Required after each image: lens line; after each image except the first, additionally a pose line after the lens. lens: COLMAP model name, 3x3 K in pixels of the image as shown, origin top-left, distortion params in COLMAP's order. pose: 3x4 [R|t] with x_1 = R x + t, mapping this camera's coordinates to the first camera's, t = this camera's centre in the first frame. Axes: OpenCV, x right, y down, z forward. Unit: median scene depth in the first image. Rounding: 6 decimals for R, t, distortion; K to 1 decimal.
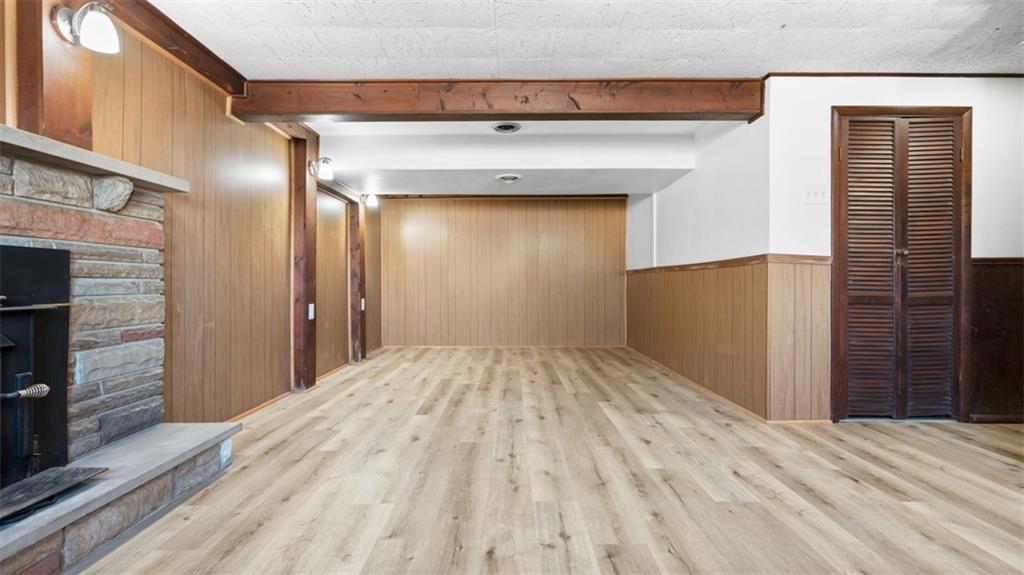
lens RADIAL K [[471.0, 0, 511.7], [0, 471.0, 283.8], [0, 0, 1]] dist [0.000345, 0.002636]
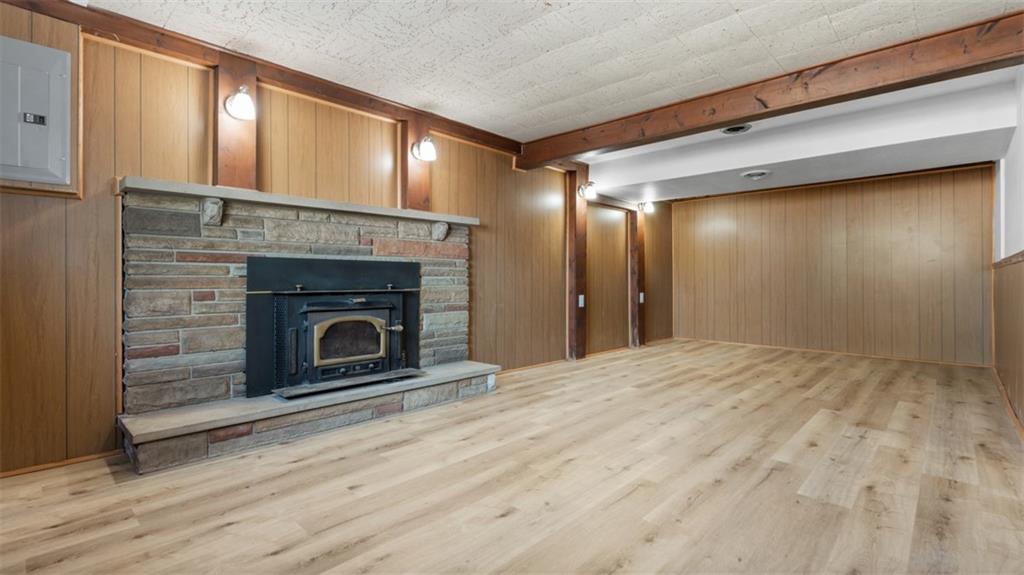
lens RADIAL K [[471.0, 0, 510.8], [0, 471.0, 282.0], [0, 0, 1]] dist [0.000345, 0.002636]
pose [[0.725989, 0.007794, -0.687662, 0.547936], [-0.005097, 0.999969, 0.005952, -0.001054], [0.687688, -0.000816, 0.726006, -0.138810]]
